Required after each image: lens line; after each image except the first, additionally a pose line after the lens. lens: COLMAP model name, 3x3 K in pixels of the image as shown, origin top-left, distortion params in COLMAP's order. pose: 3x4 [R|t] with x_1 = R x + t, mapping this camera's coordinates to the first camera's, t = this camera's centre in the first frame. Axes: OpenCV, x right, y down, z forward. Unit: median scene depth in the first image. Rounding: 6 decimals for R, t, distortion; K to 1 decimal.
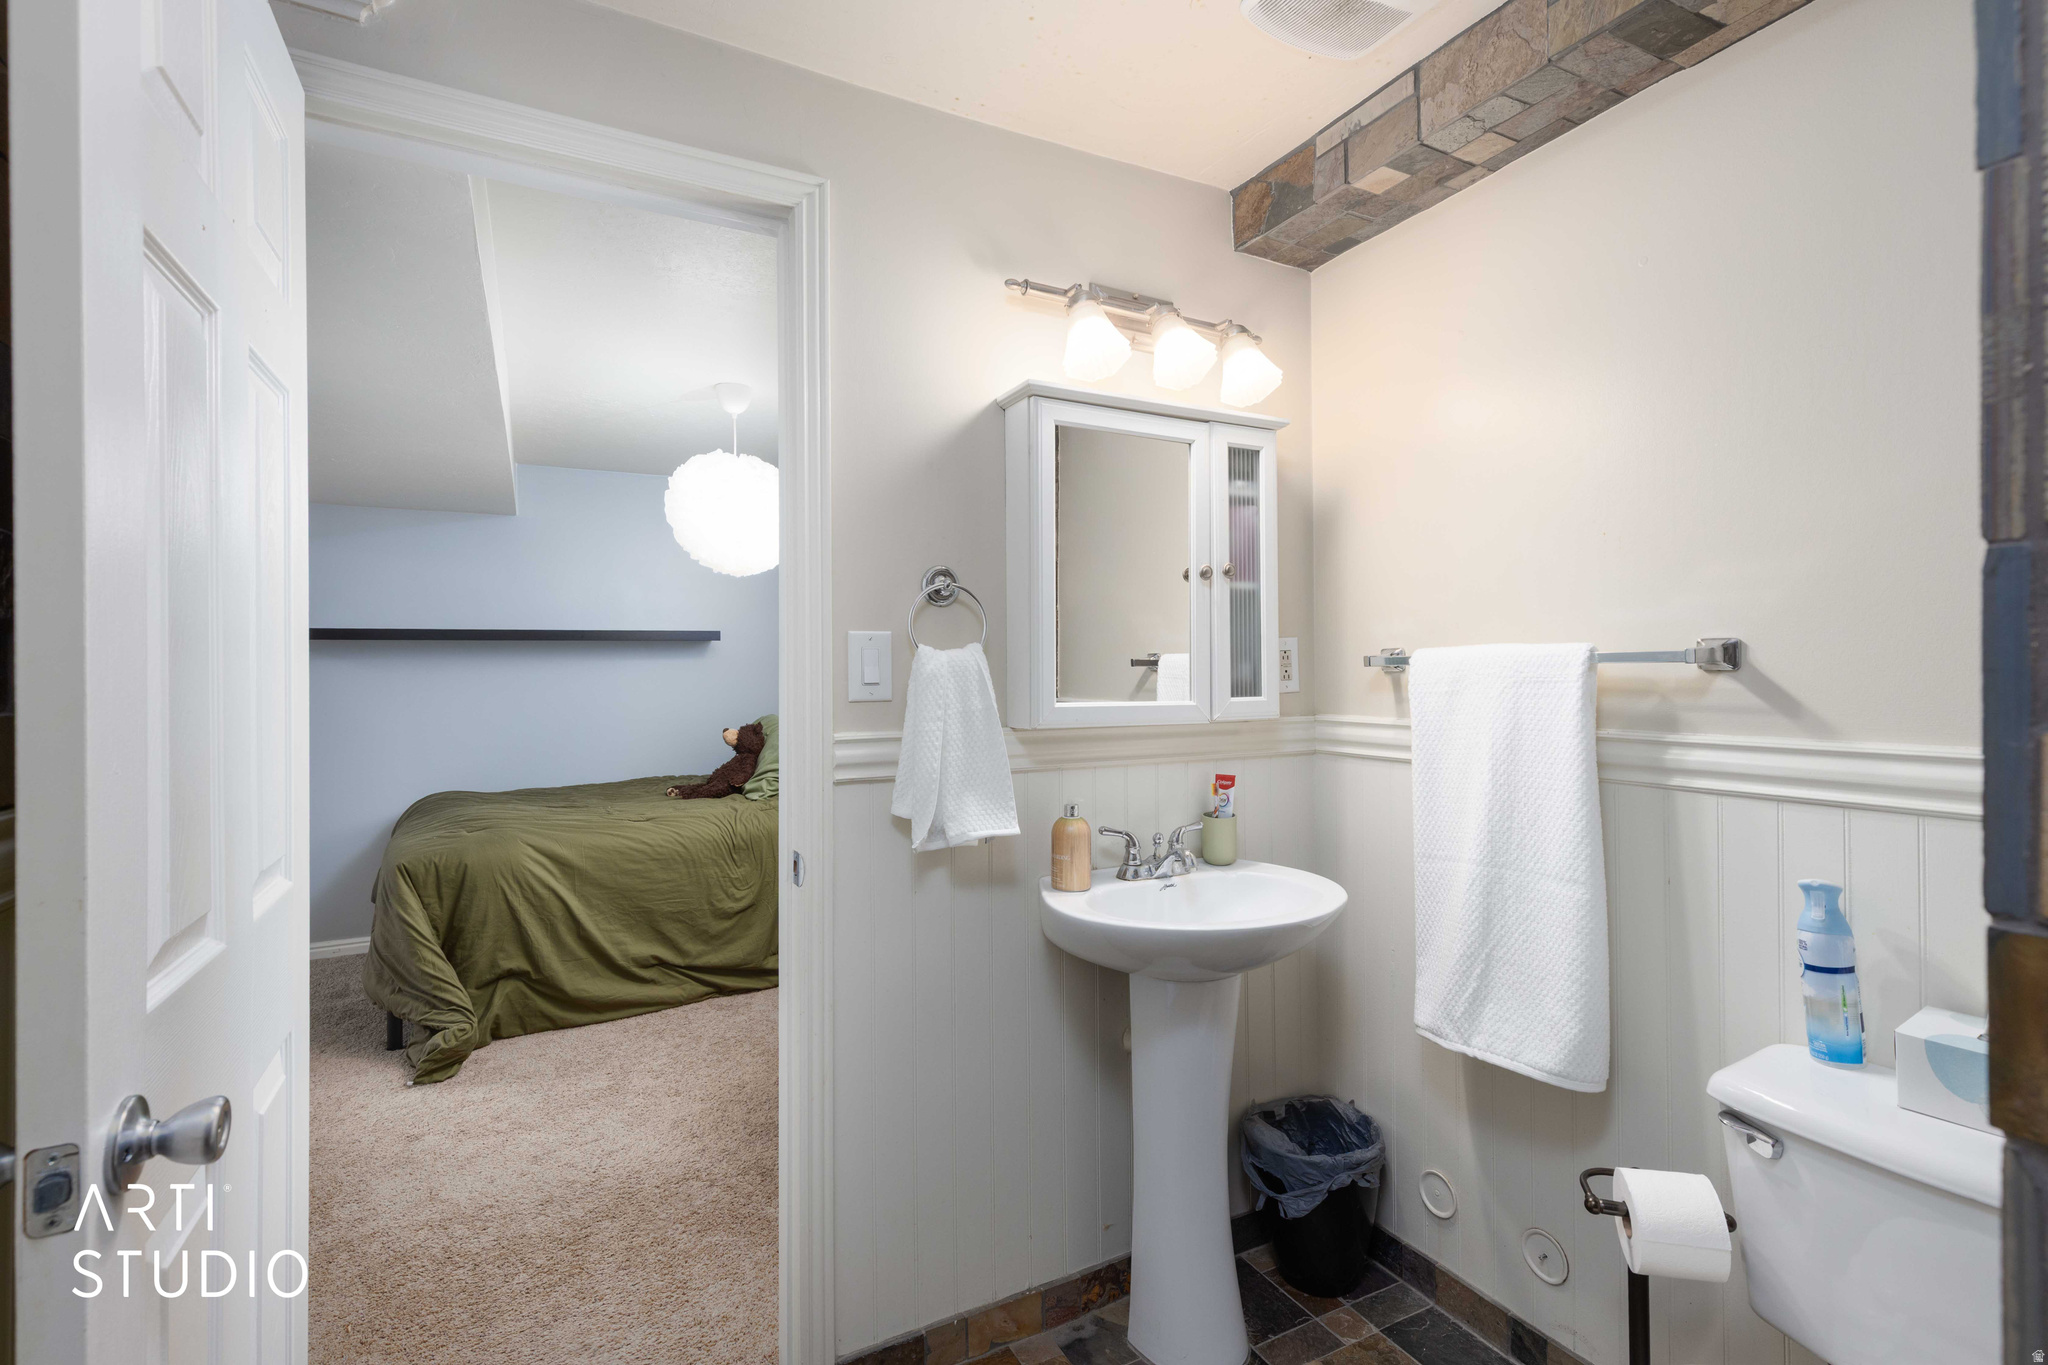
lens RADIAL K [[929.9, 0, 1022.4], [0, 929.9, 678.3], [0, 0, 1]] dist [0.005175, 0.000861]
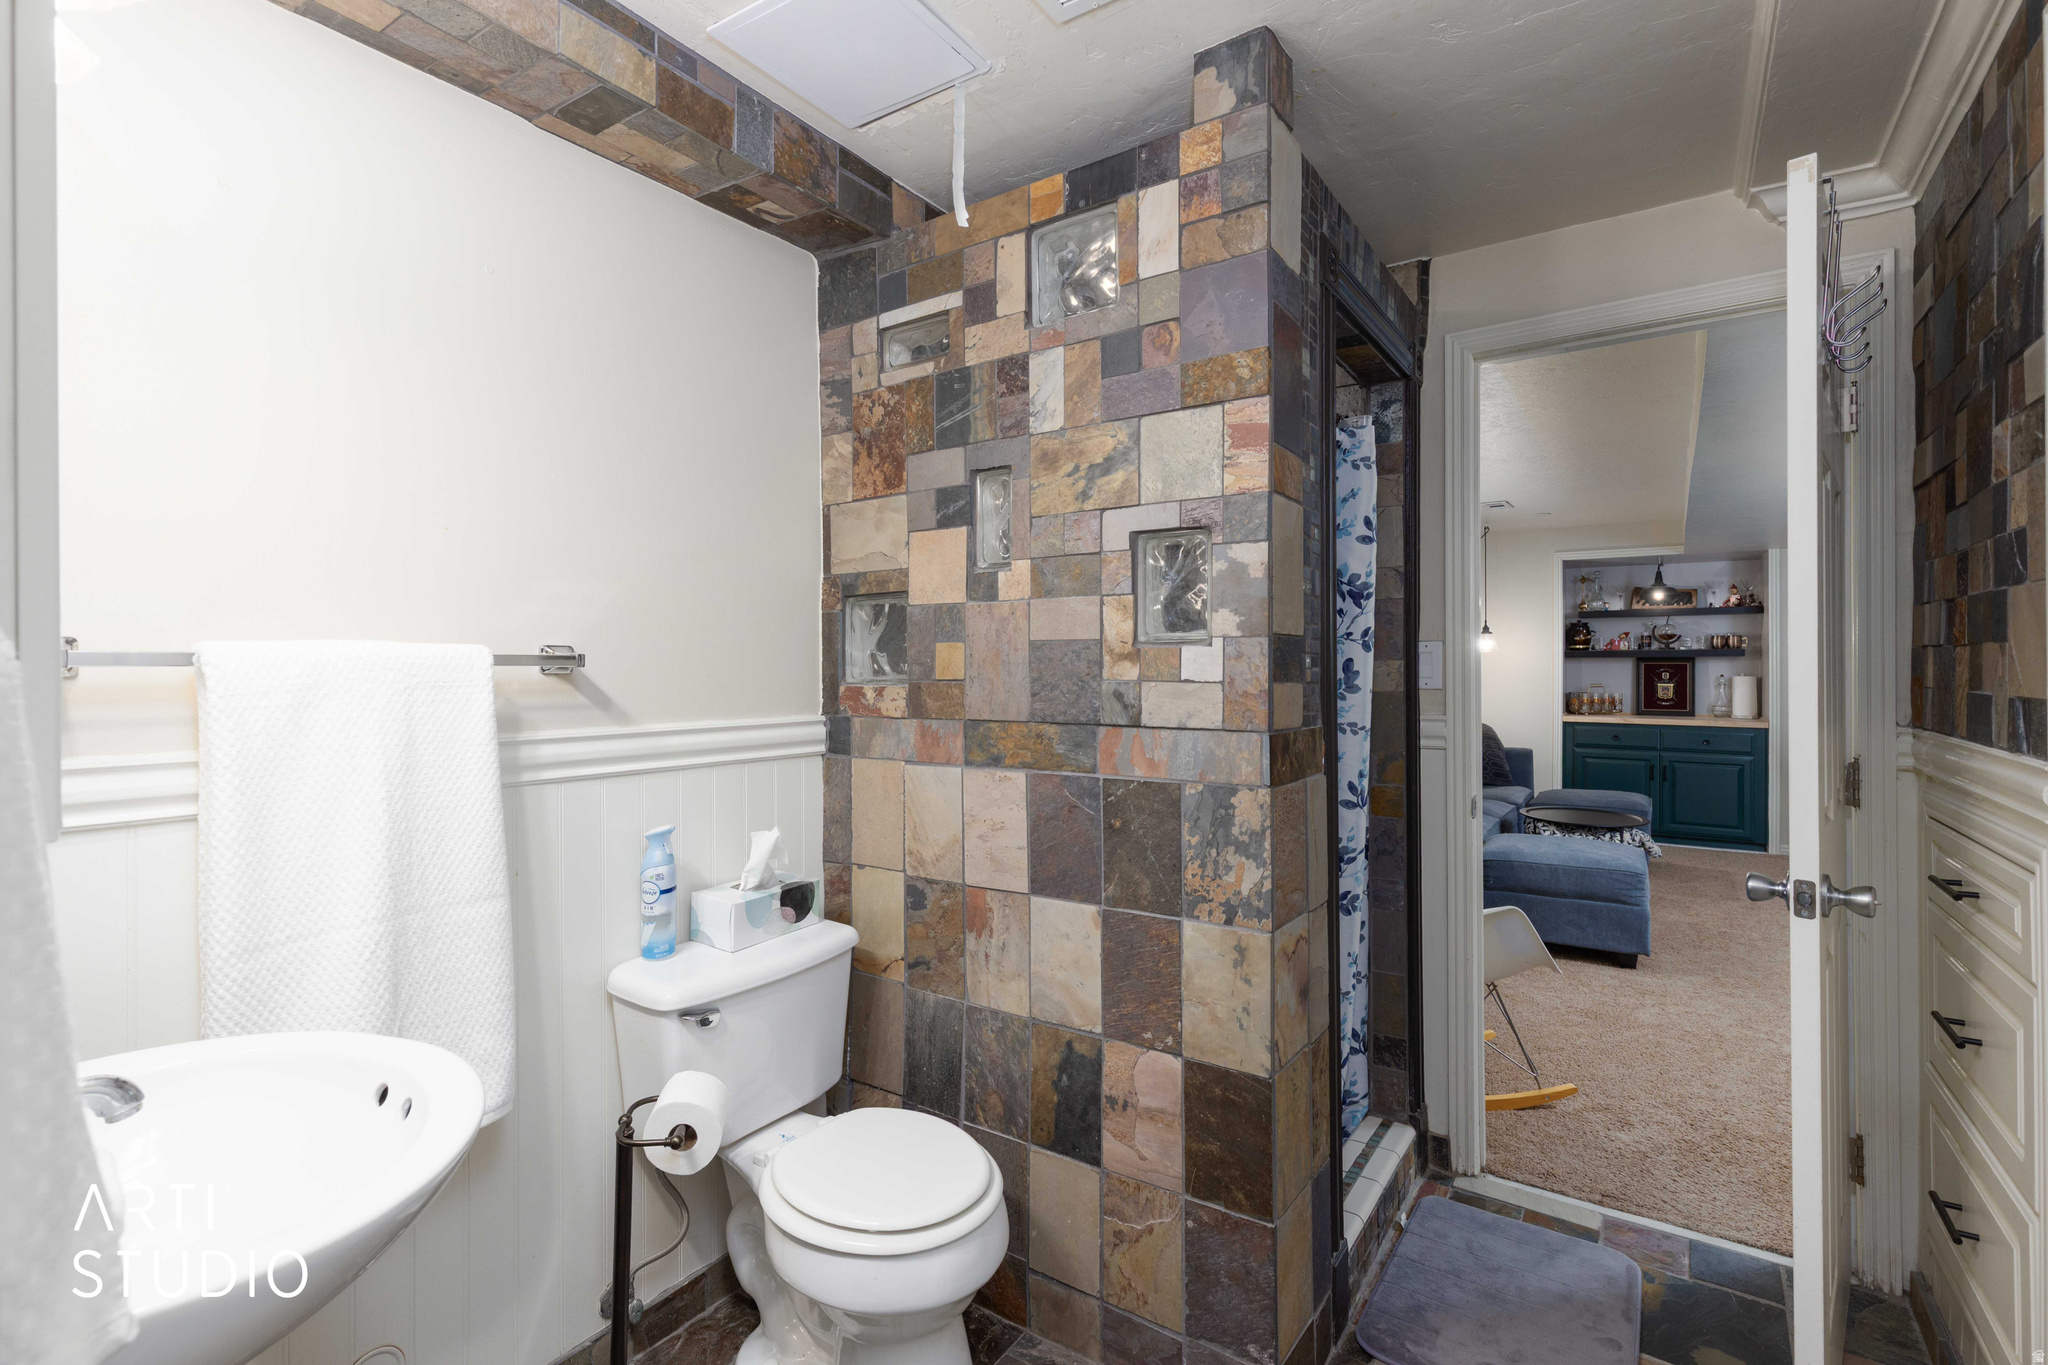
lens RADIAL K [[929.9, 0, 1032.9], [0, 929.9, 665.2], [0, 0, 1]] dist [0.005175, 0.000861]
pose [[-0.468685, 0.010001, 0.883309, -0.570061], [0.011284, 0.999922, -0.005334, -0.006041], [-0.883293, 0.007467, -0.468762, 1.089850]]
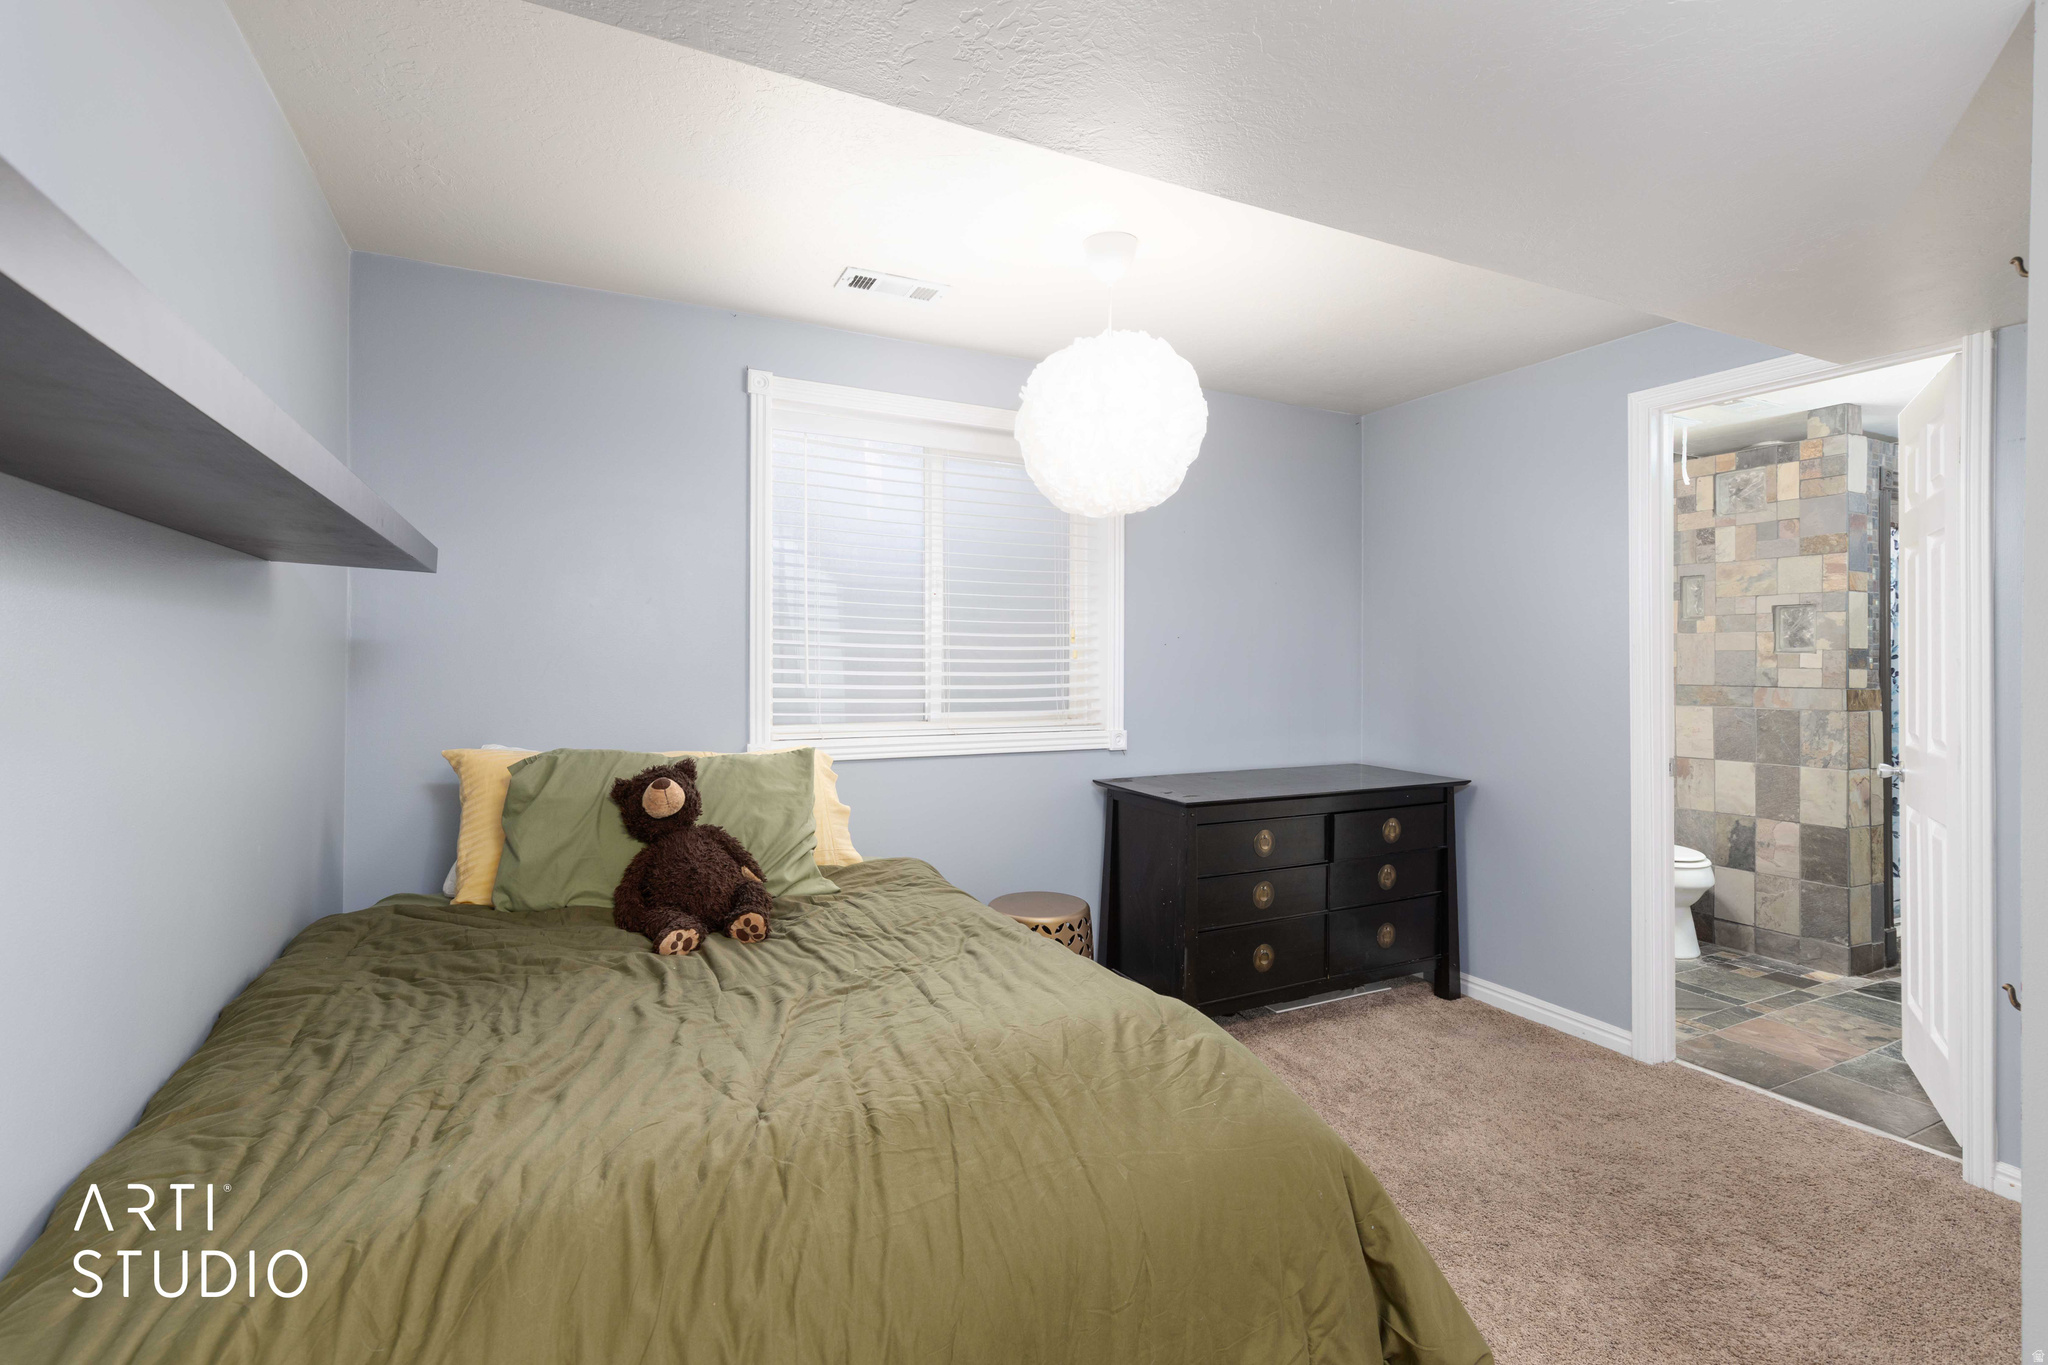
lens RADIAL K [[929.9, 0, 1034.5], [0, 929.9, 659.9], [0, 0, 1]] dist [0.005175, 0.000861]
pose [[0.001545, 0.005814, 0.999982, -2.510419], [0.007041, 0.999958, -0.005825, -0.015579], [-0.999974, 0.007049, 0.001504, 2.736564]]
